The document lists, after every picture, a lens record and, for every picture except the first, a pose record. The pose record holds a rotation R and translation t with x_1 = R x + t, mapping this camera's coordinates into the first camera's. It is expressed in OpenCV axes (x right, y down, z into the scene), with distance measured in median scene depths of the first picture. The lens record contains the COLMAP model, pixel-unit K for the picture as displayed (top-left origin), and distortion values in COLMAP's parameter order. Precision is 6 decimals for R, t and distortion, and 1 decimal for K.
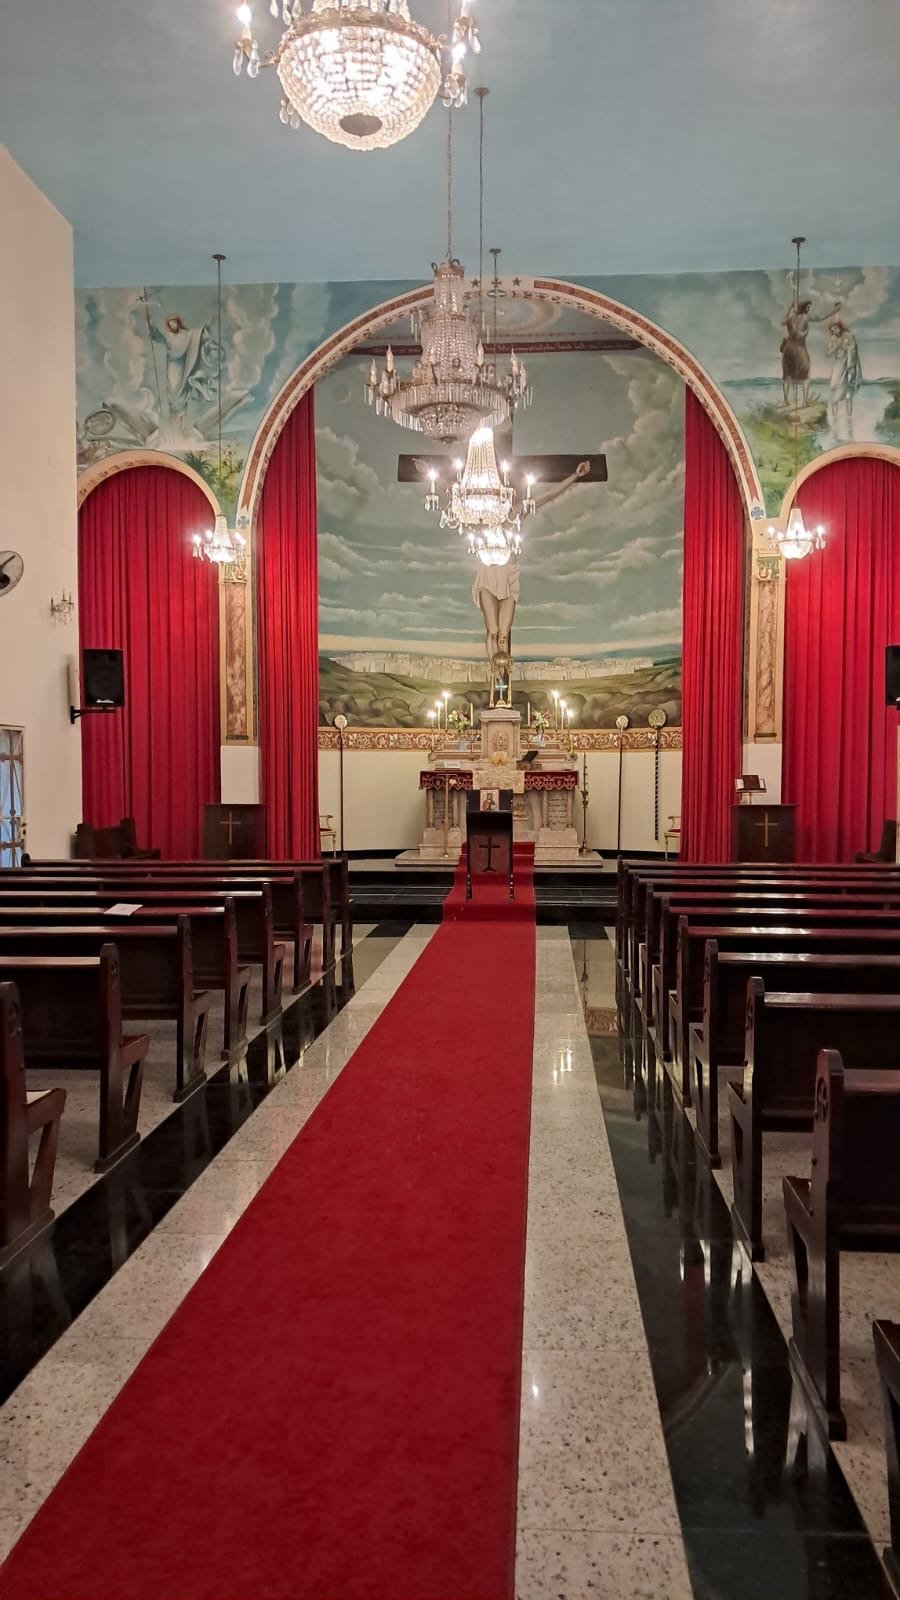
lens RADIAL K [[1246.8, 0, 452.1], [0, 1246.8, 840.6], [0, 0, 1]] dist [0.152958, -0.422544]
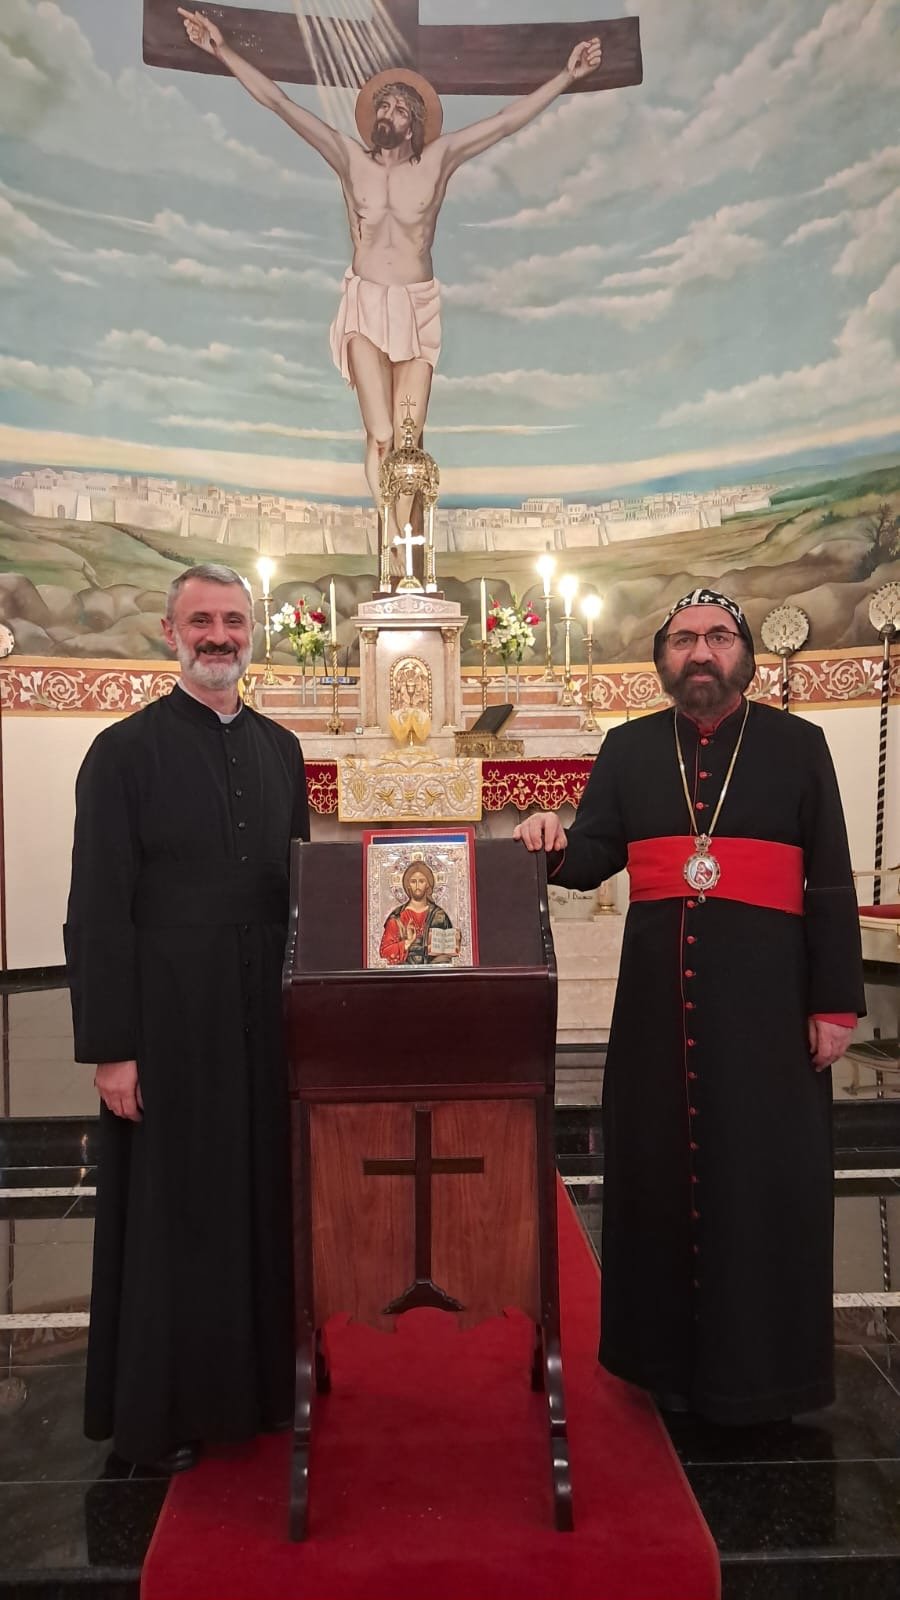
lens RADIAL K [[1197.3, 0, 450.0], [0, 1197.3, 800.0], [0, 0, 1]] dist [0.110027, -0.155001]
pose [[0.994663, -0.014055, 0.102214, 0.014592], [0.017405, 0.999338, -0.031958, -0.035429], [-0.101697, 0.033566, 0.994249, 0.705123]]
